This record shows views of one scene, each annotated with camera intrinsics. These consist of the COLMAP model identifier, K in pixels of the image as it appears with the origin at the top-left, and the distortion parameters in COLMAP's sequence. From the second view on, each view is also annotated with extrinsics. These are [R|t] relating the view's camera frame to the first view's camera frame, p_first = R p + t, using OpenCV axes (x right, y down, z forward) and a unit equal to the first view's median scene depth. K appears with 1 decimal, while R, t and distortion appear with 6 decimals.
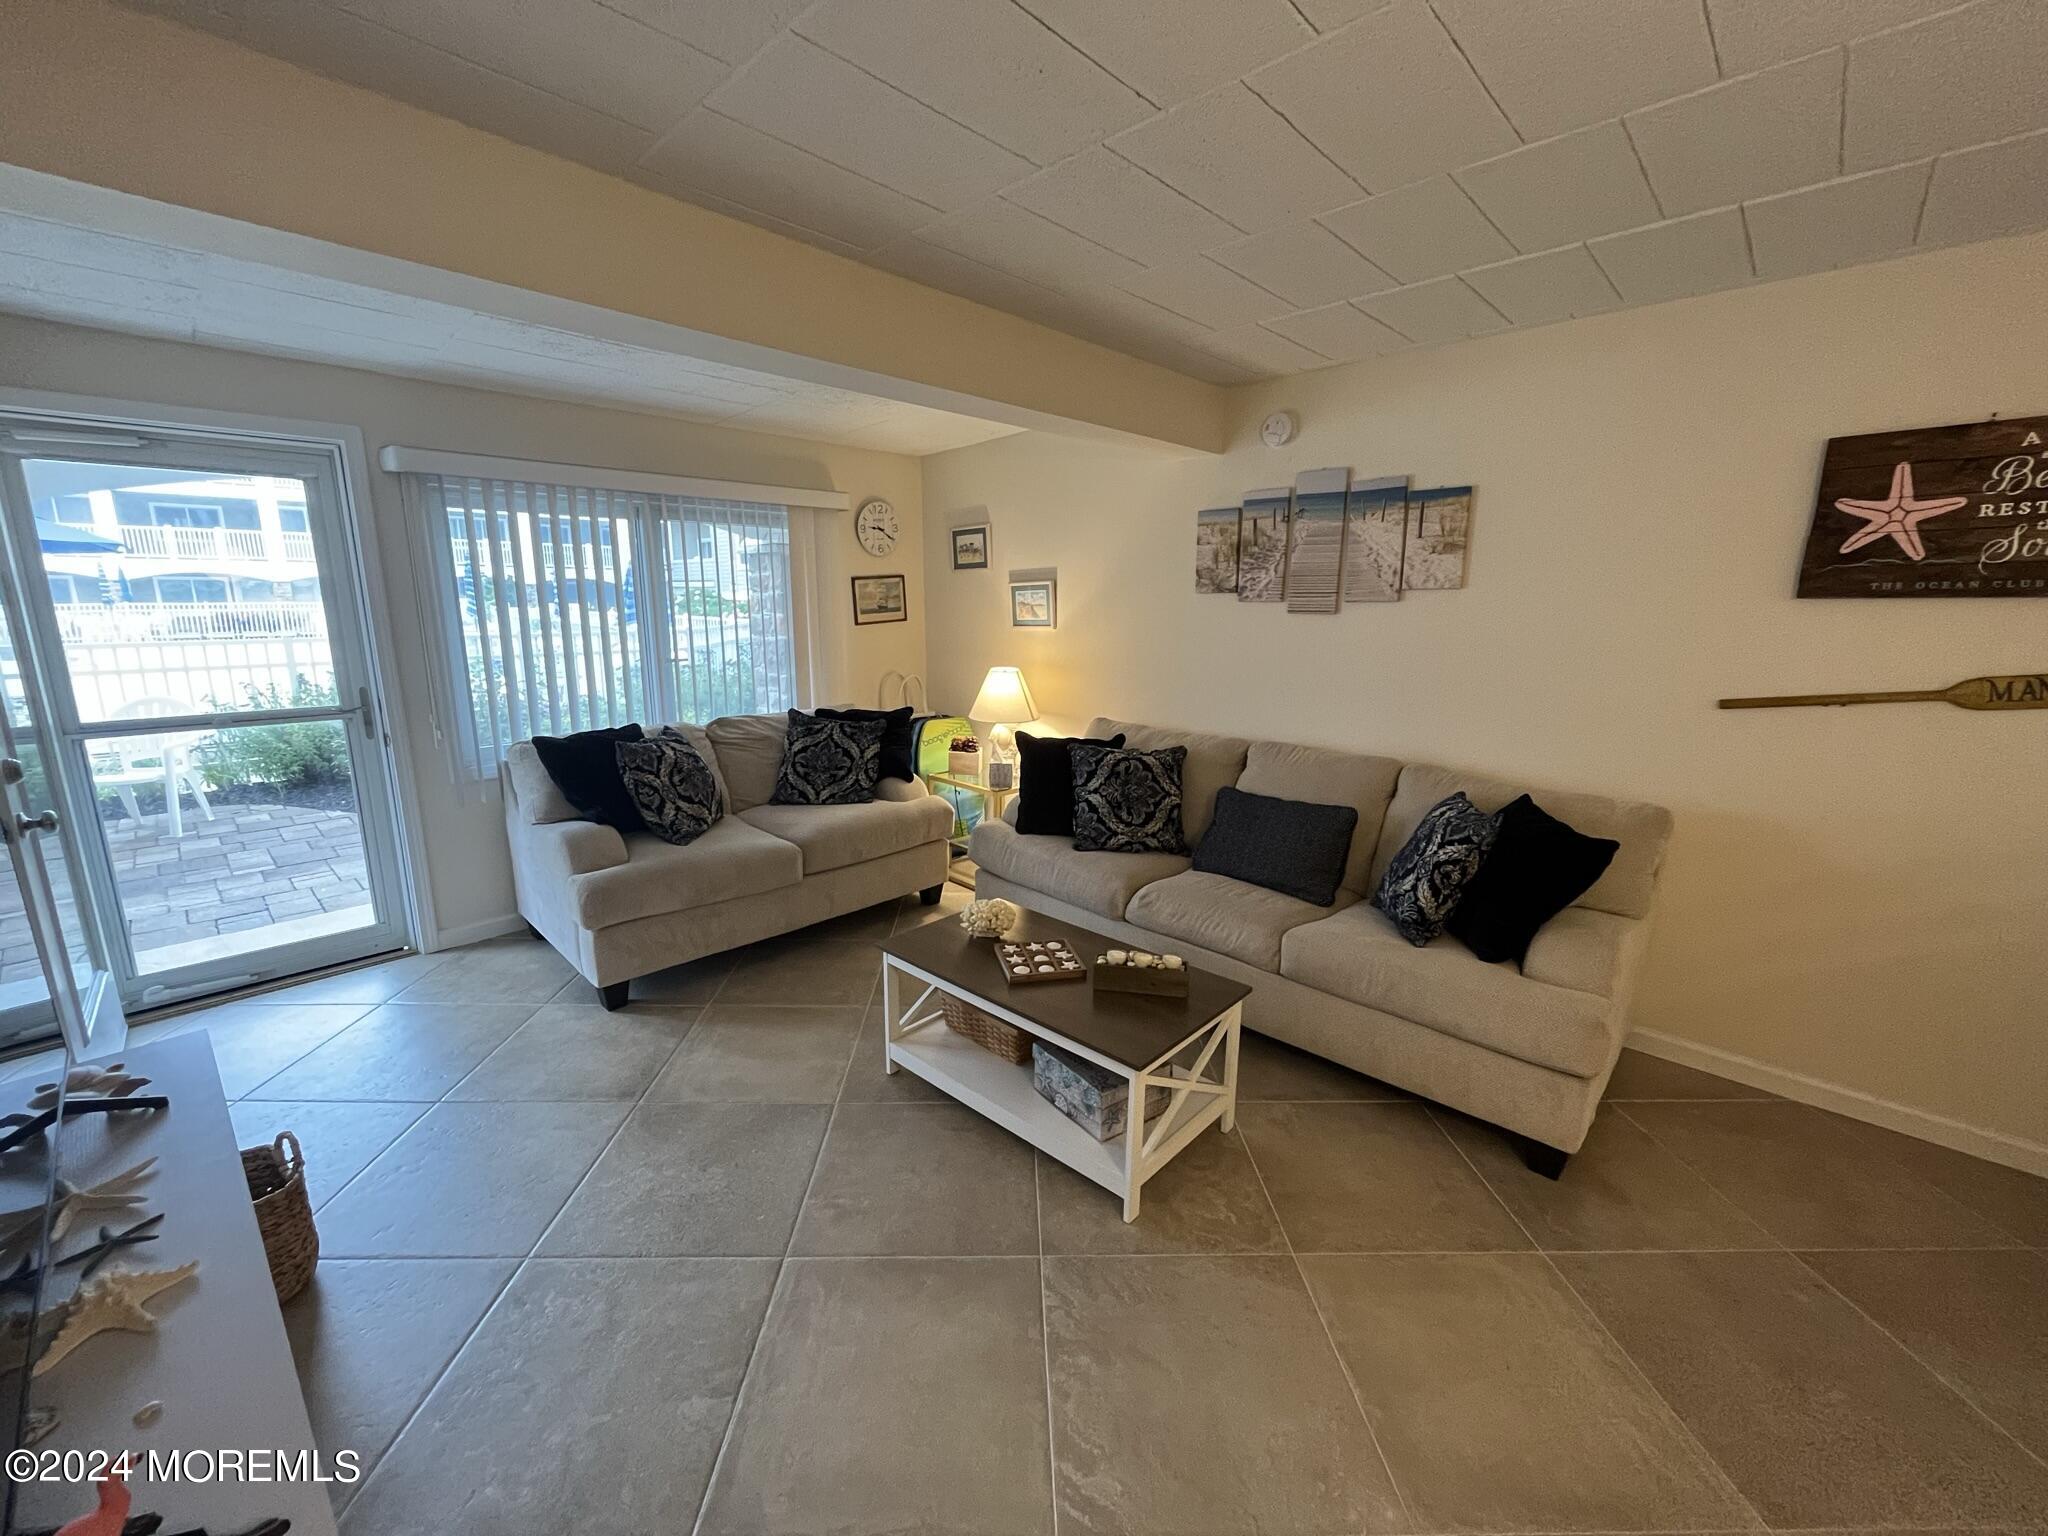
lens RADIAL K [[821.9, 0, 1021.6], [0, 821.9, 768.8], [0, 0, 1]] dist [-0.004320, 0.000230]
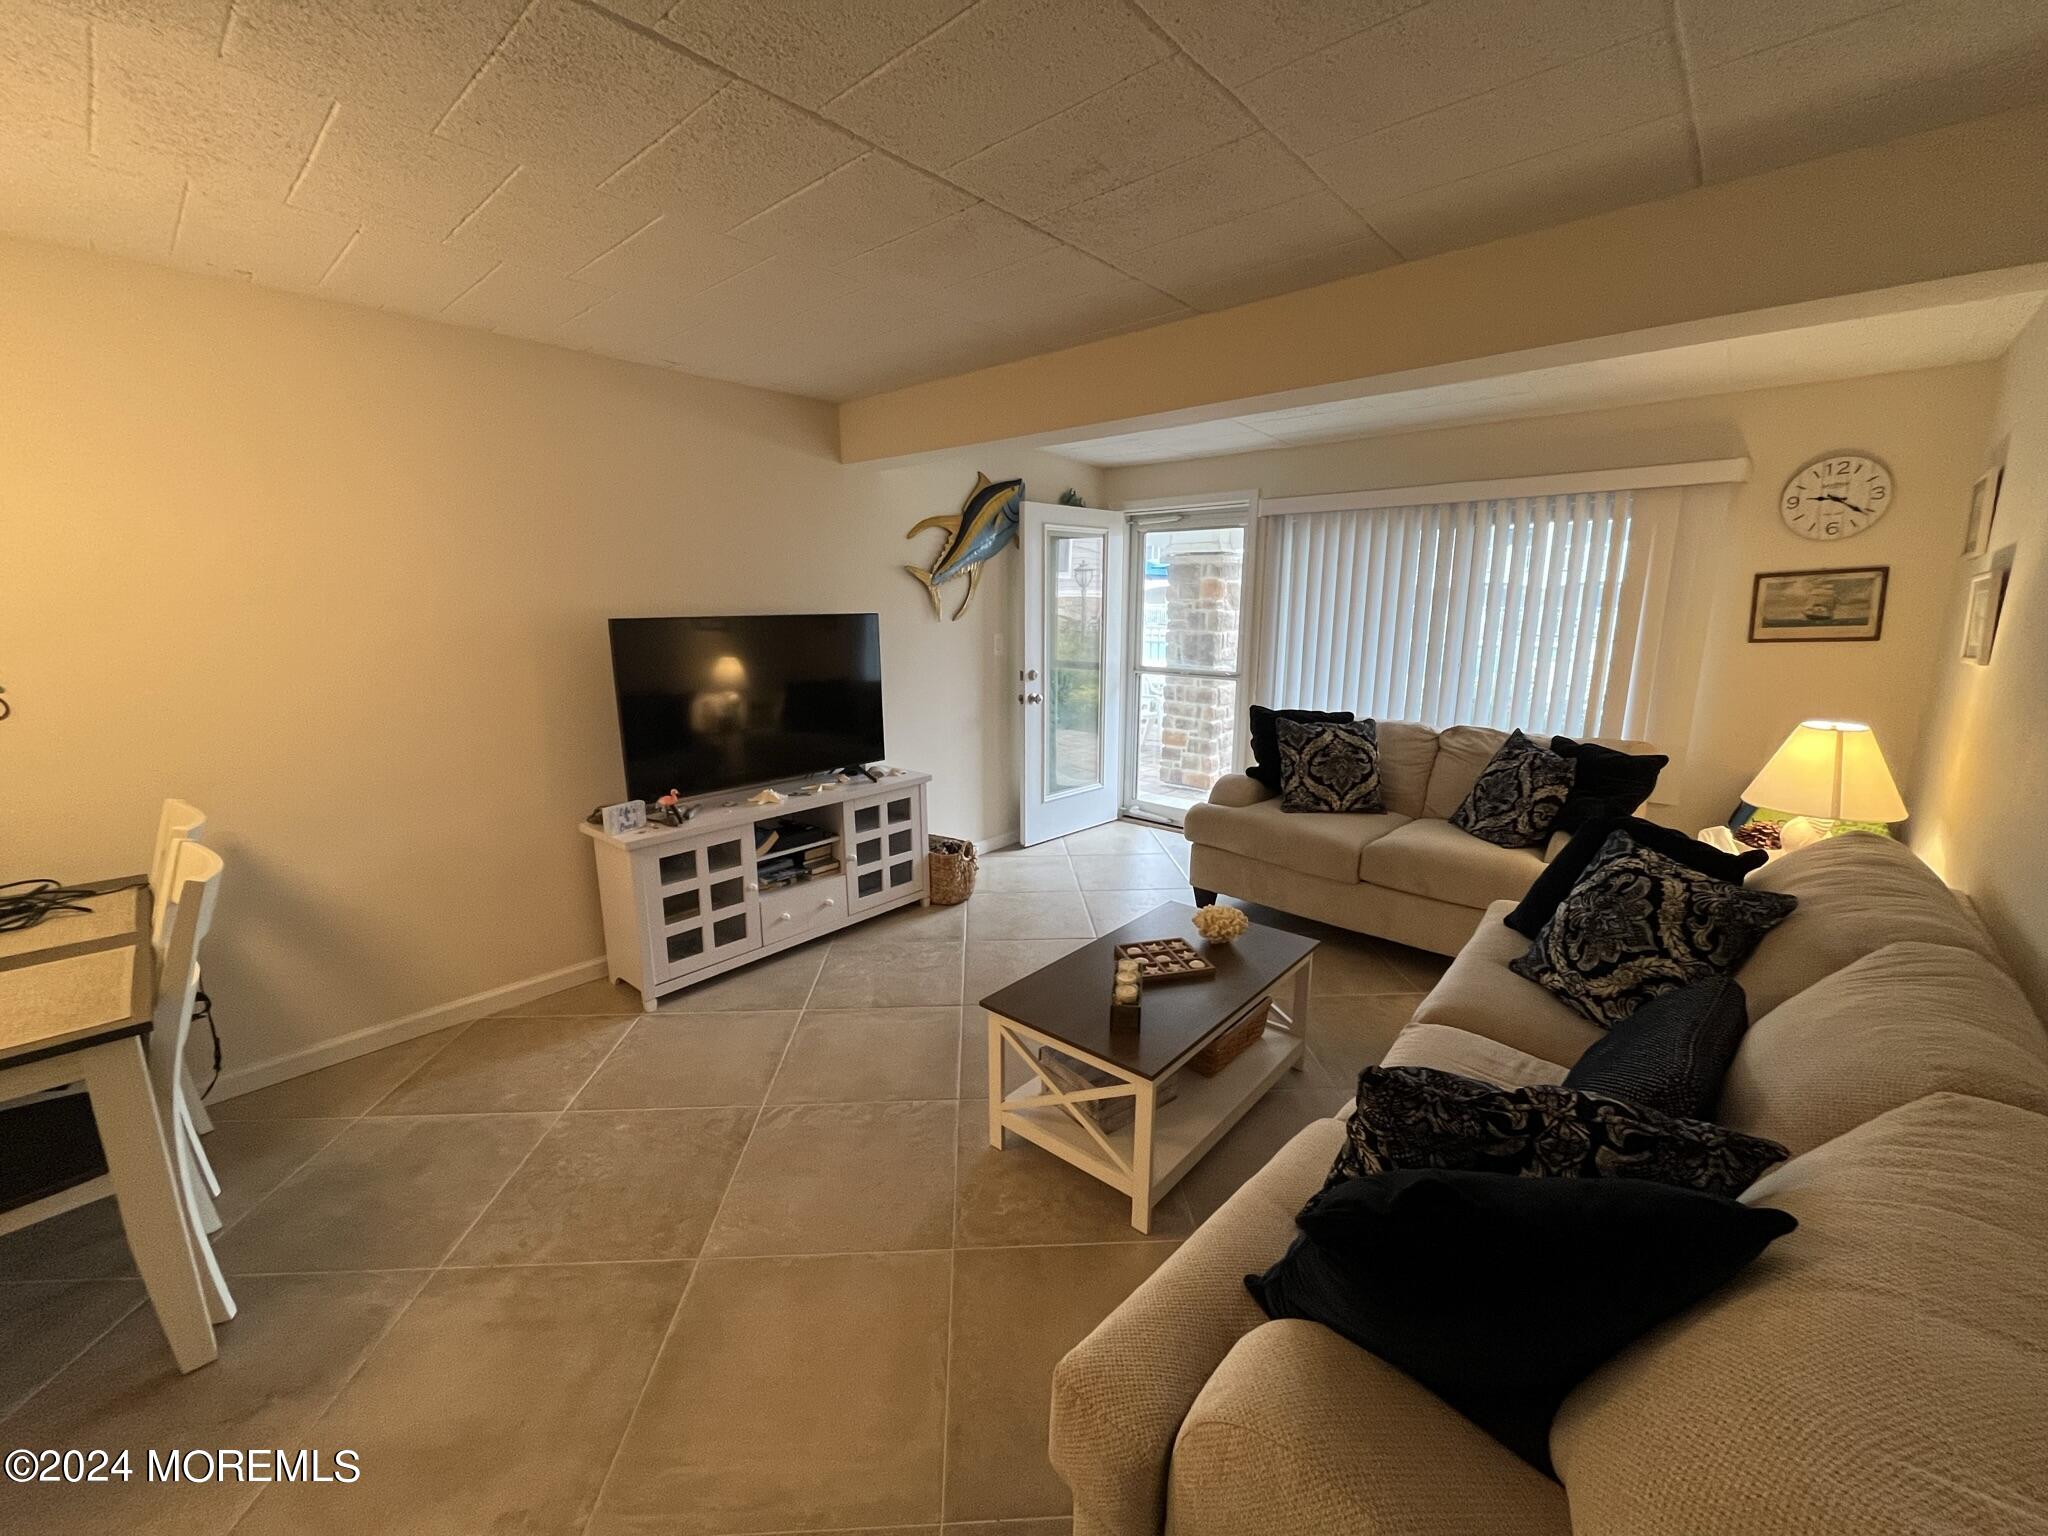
lens RADIAL K [[821.9, 0, 1022.5], [0, 821.9, 776.0], [0, 0, 1]] dist [-0.004320, 0.000230]
pose [[0.036607, 0.205982, -0.977871, 0.739997], [-0.205130, 0.959239, 0.194378, -0.112158], [0.978050, 0.193475, 0.077367, 0.547854]]
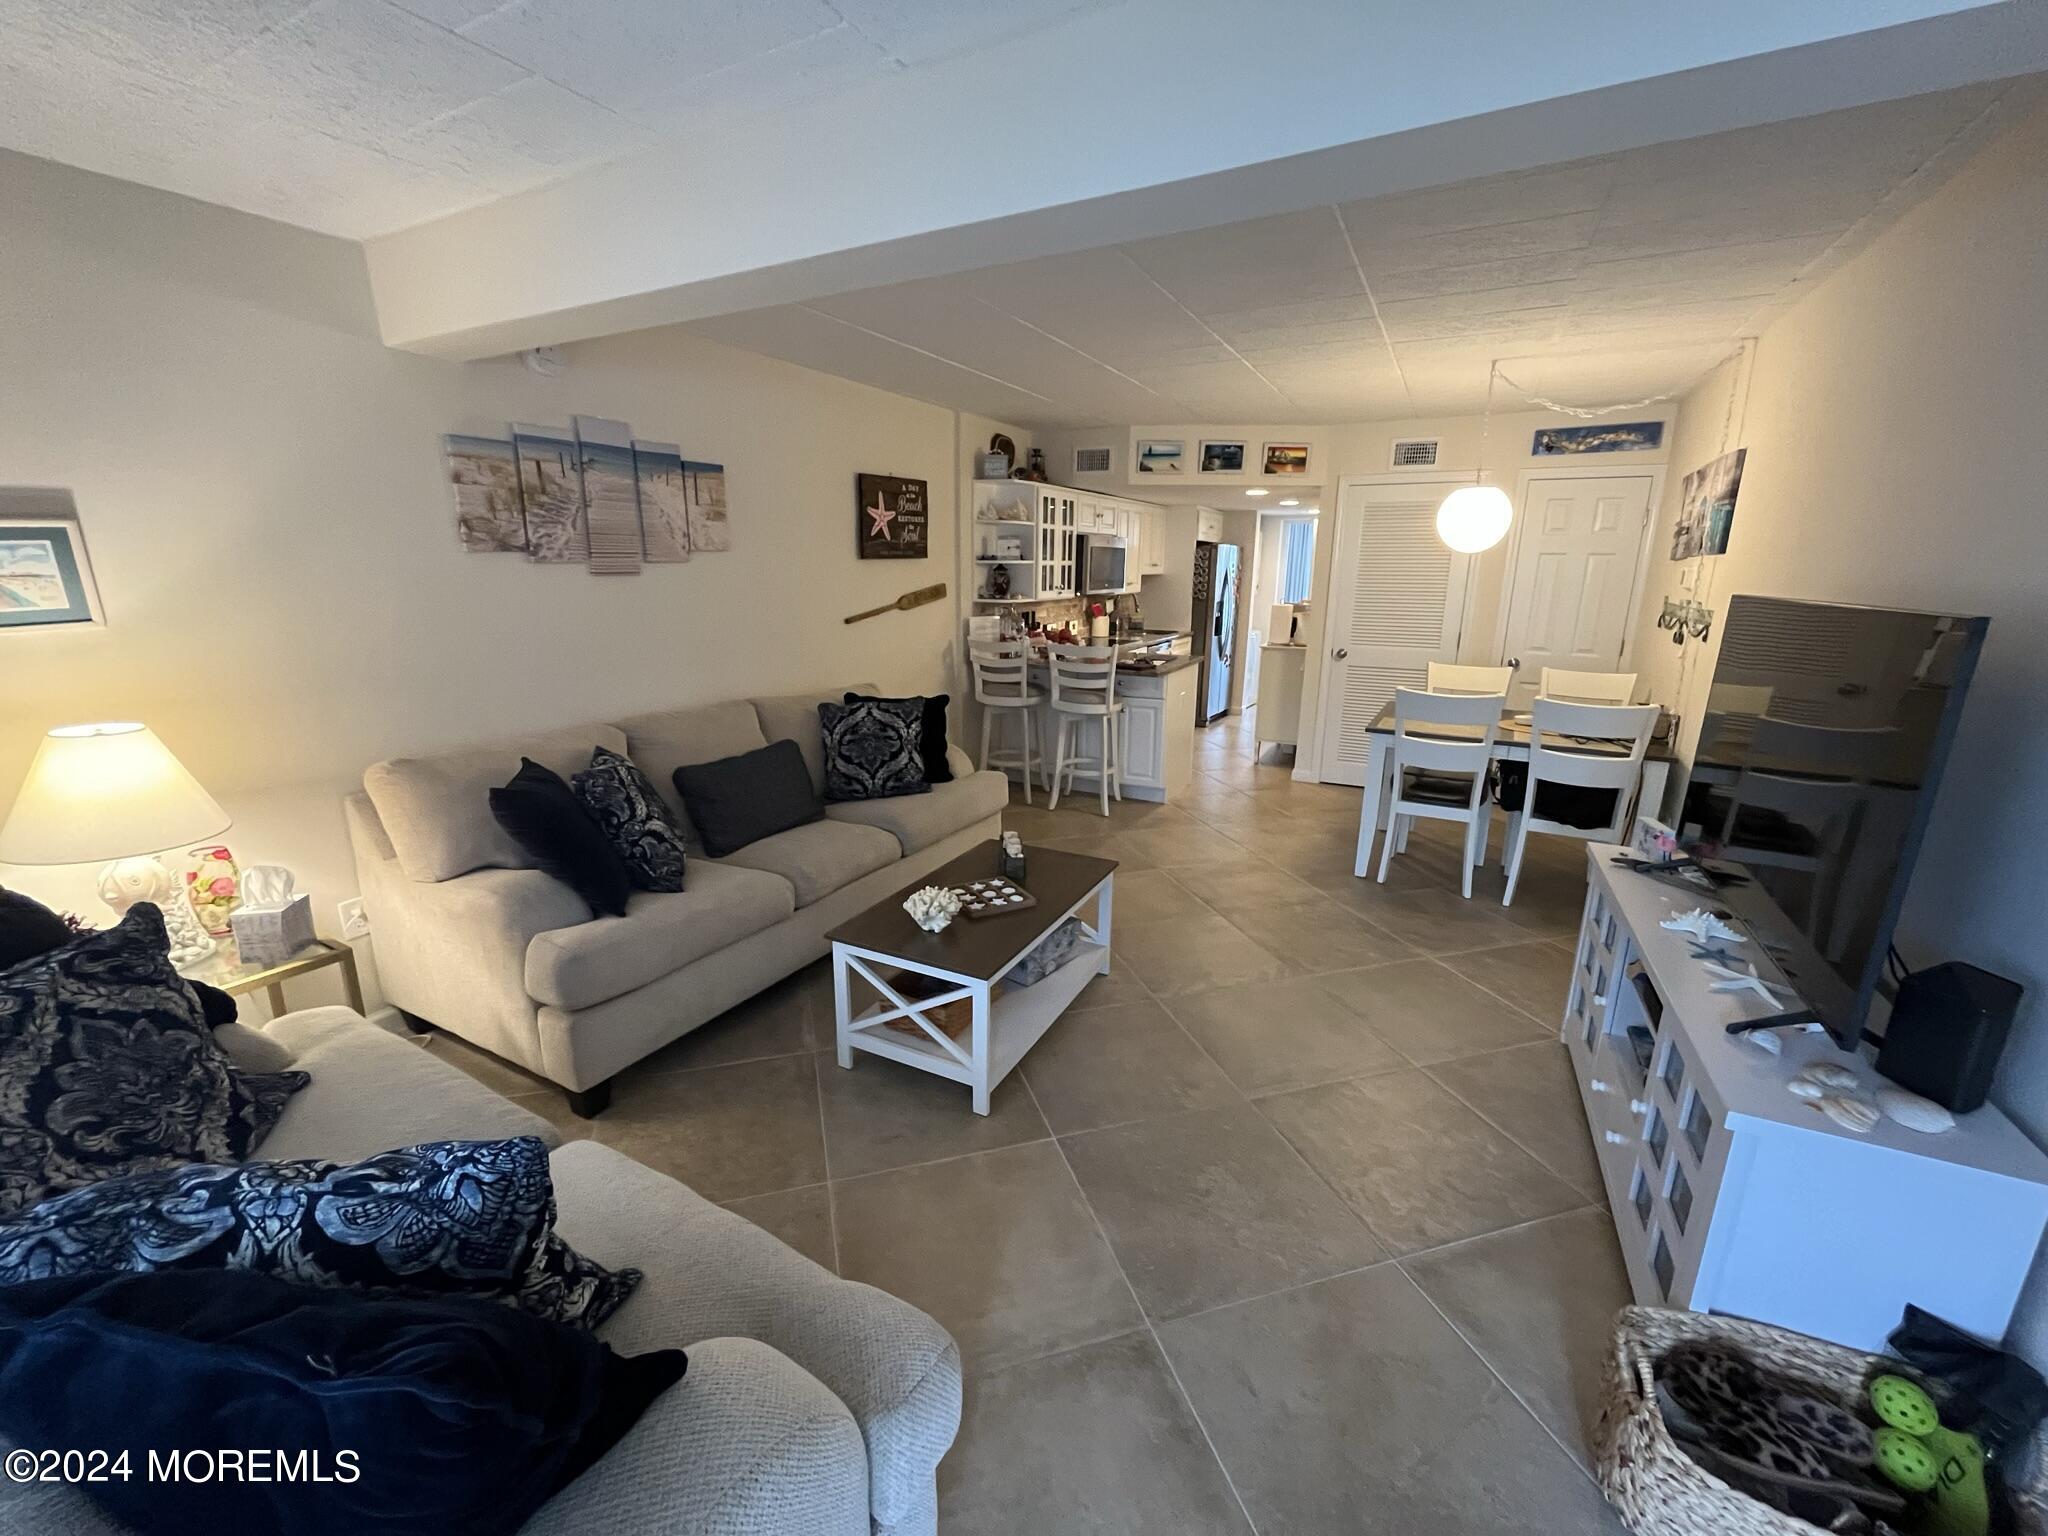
lens RADIAL K [[821.9, 0, 1020.8], [0, 821.9, 769.6], [0, 0, 1]] dist [-0.004320, 0.000230]
pose [[-0.269724, -0.247935, 0.930471, -0.752270], [0.181540, 0.935864, 0.301997, -0.195361], [-0.945670, 0.250374, -0.207415, 0.879979]]
